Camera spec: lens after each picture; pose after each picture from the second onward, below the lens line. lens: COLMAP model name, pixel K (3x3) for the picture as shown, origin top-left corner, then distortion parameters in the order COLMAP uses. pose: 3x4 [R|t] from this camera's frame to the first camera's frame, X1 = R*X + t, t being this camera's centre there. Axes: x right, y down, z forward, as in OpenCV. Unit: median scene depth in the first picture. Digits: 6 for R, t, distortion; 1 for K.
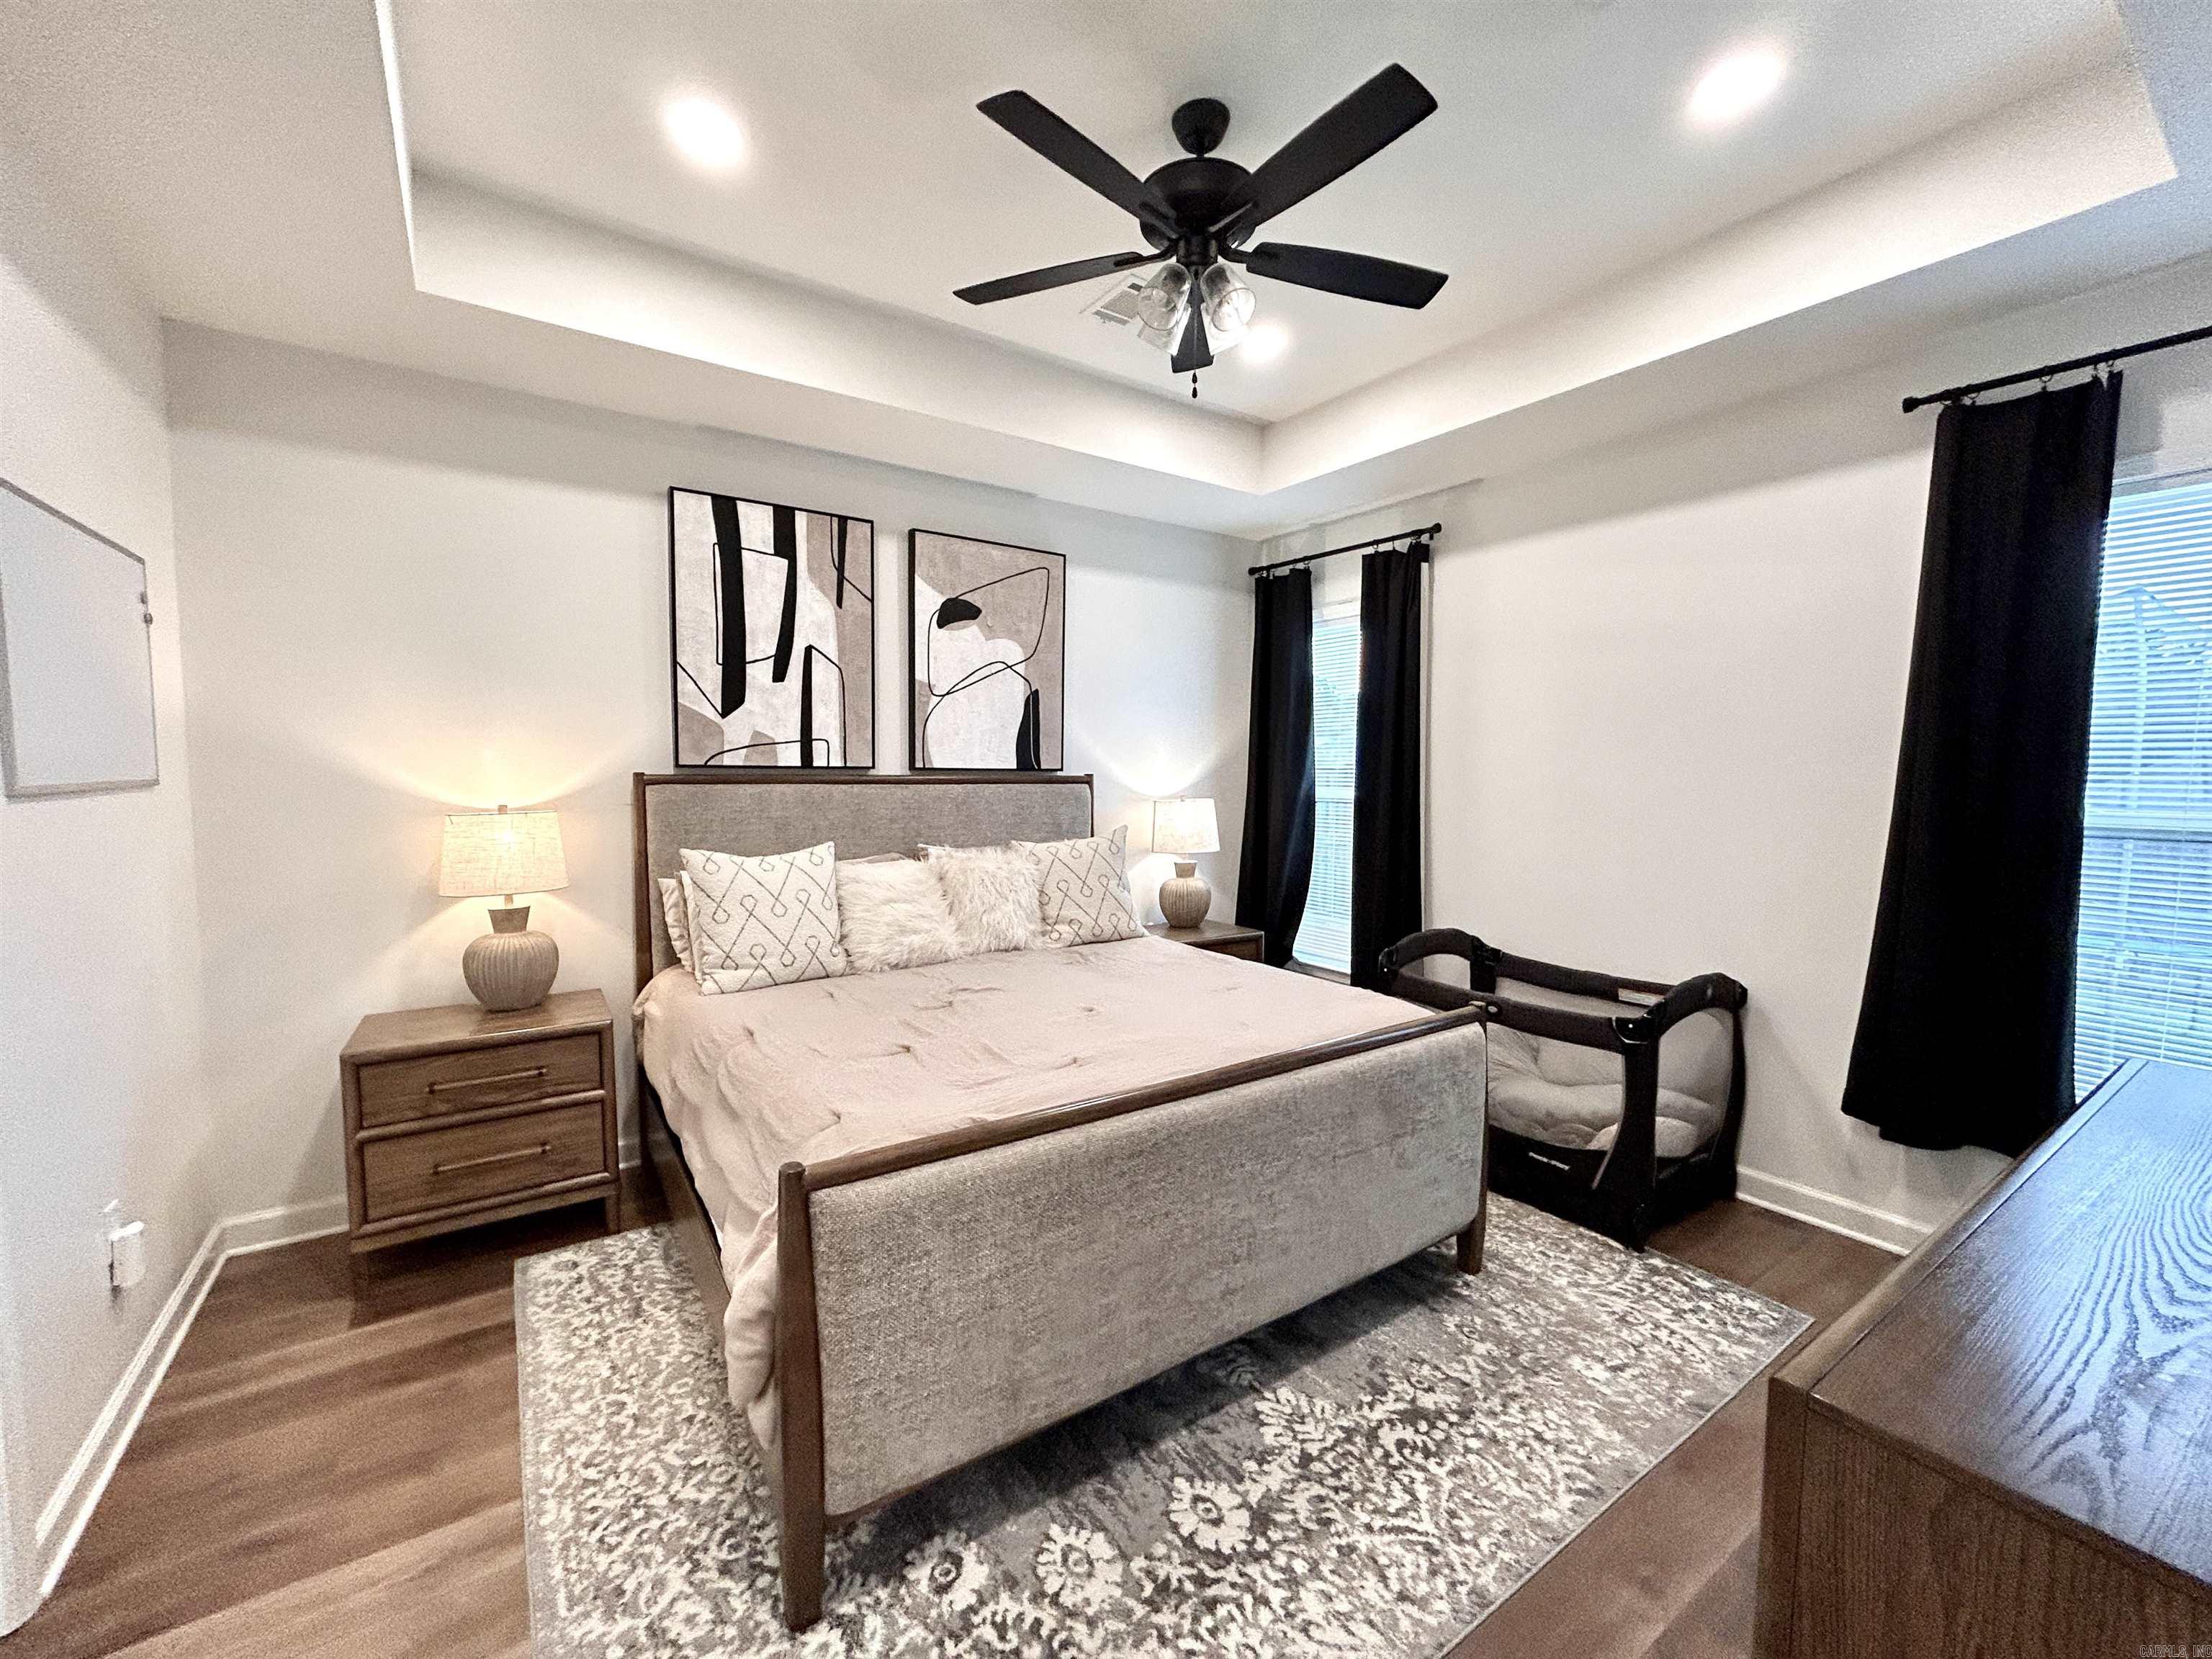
lens RADIAL K [[894.7, 0, 1122.1], [0, 894.7, 850.1], [0, 0, 1]] dist [-0.000106, -0.000744]
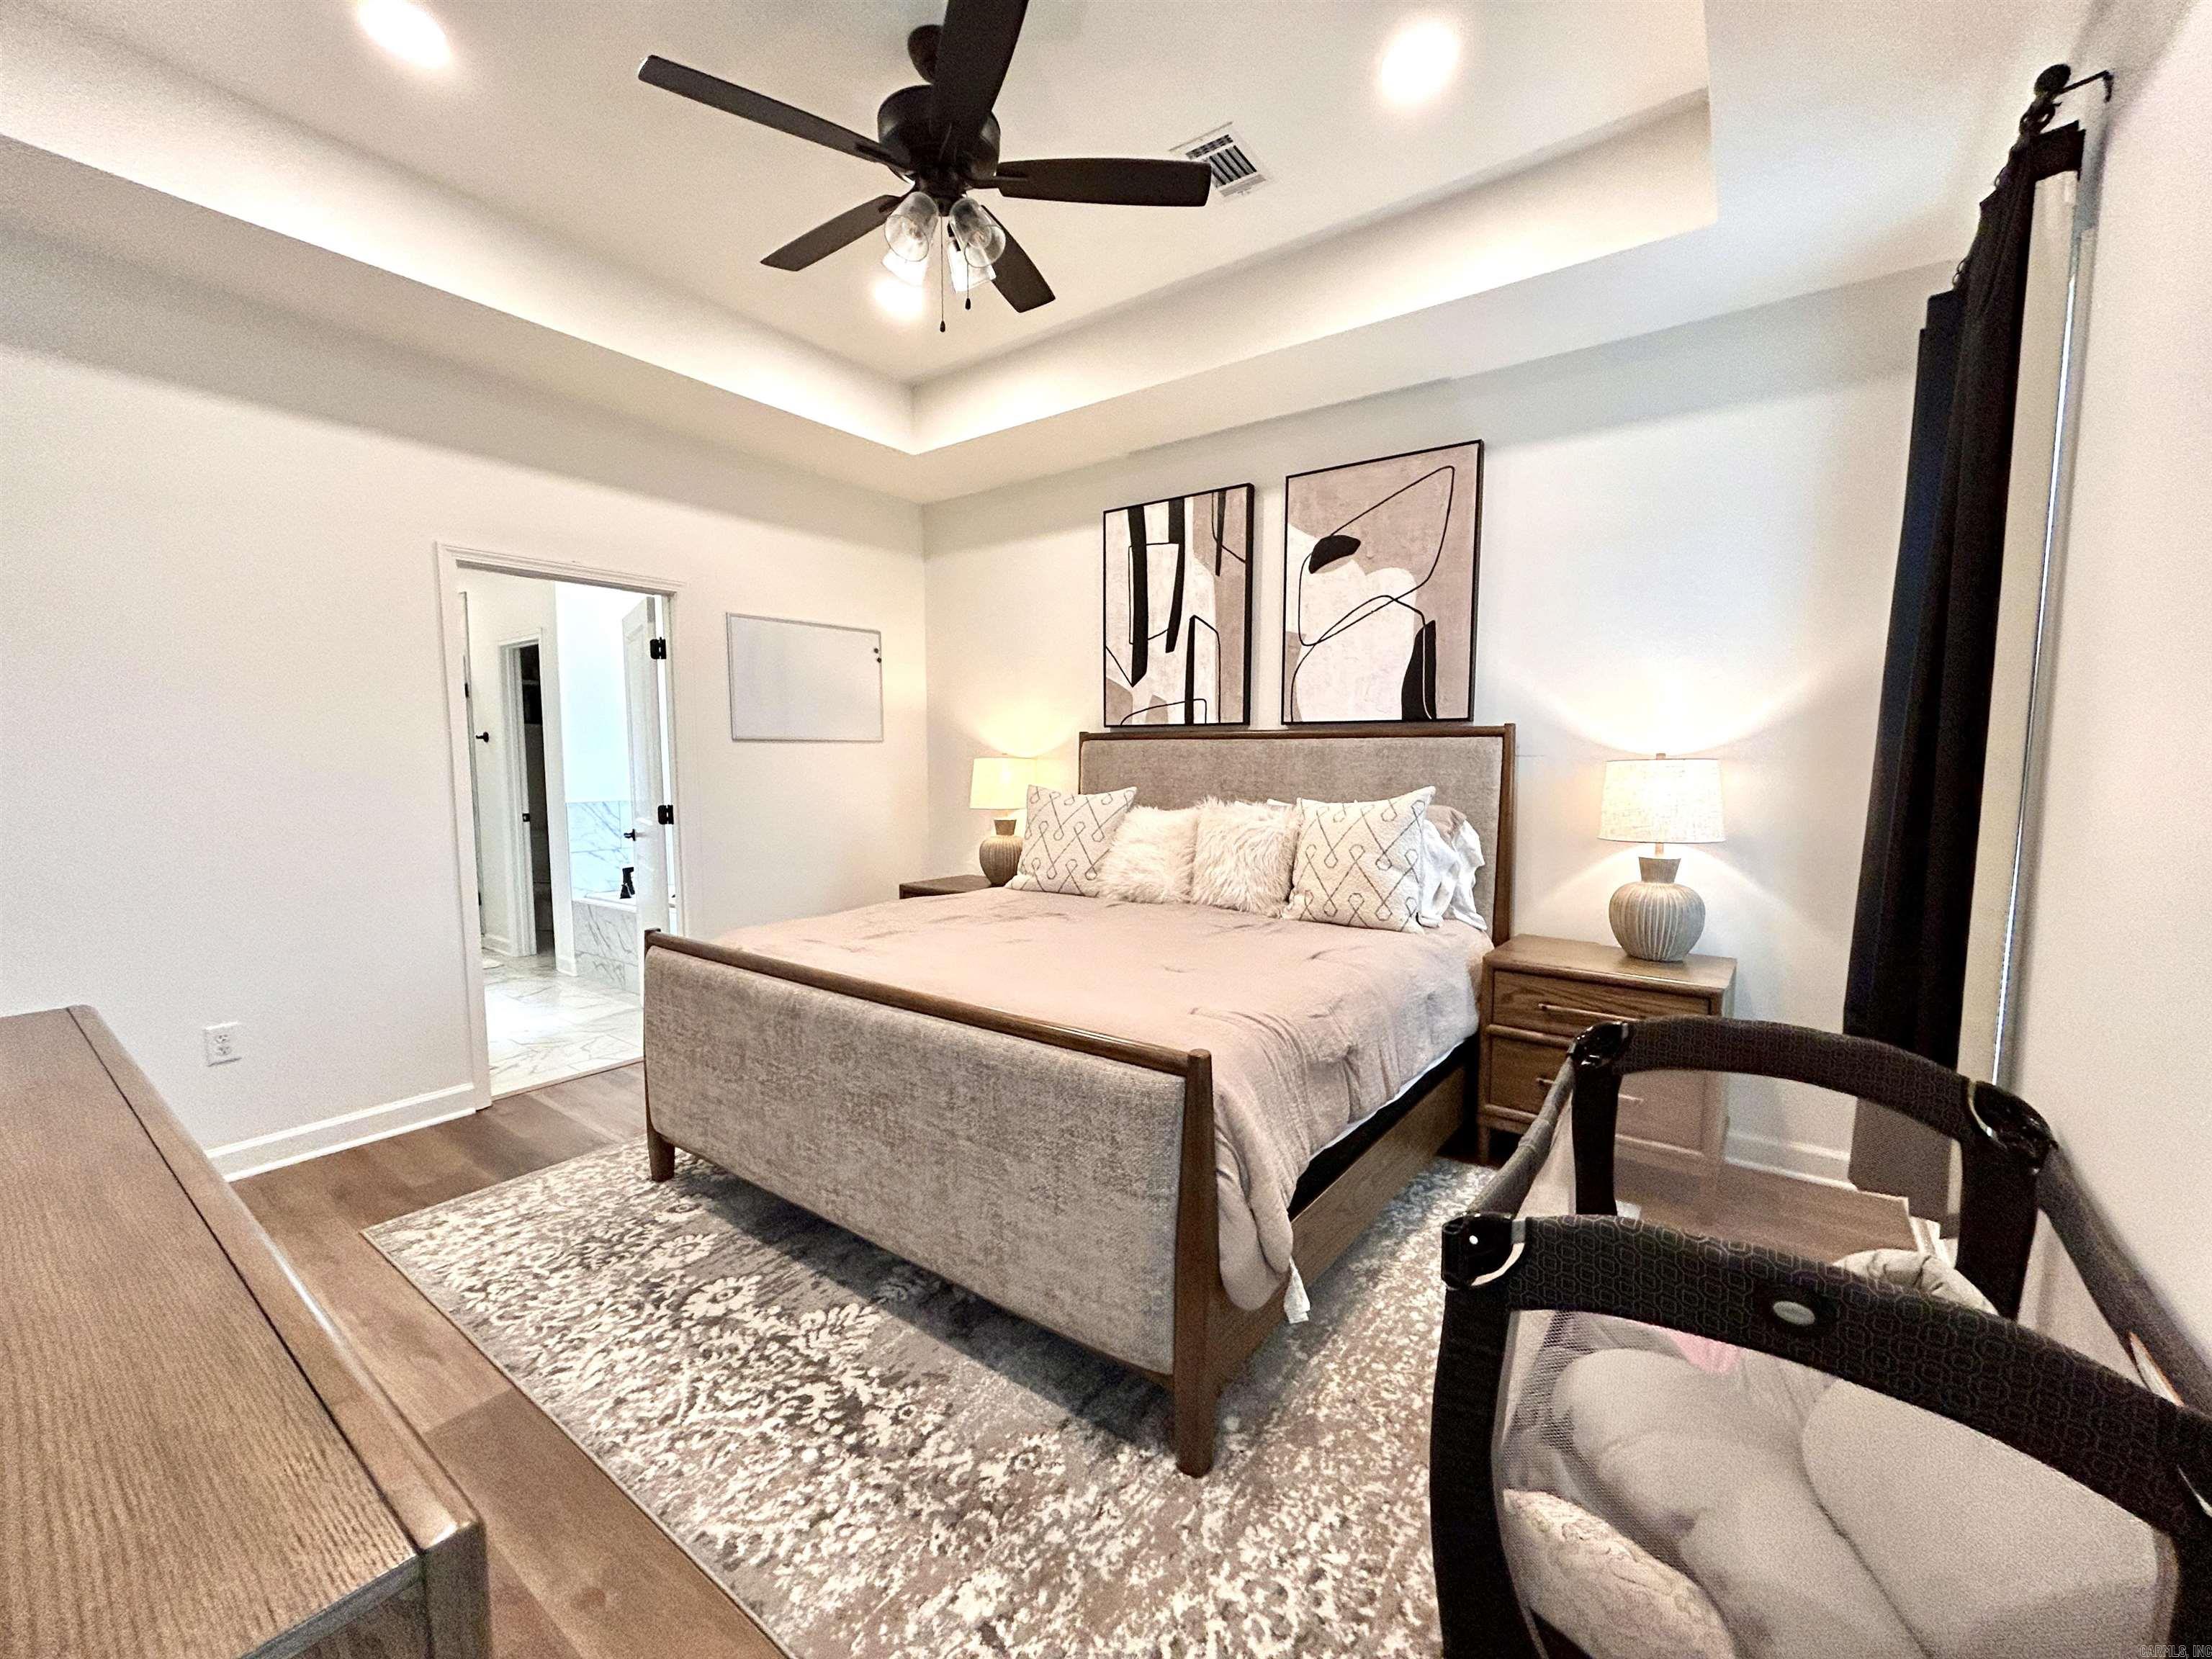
lens RADIAL K [[894.7, 0, 1129.4], [0, 894.7, 859.4], [0, 0, 1]] dist [-0.000106, -0.000744]
pose [[0.328336, 0.117060, -0.937279, 0.972363], [-0.066210, 0.992702, 0.100788, -0.041928], [0.942237, 0.028965, 0.333691, 0.745133]]
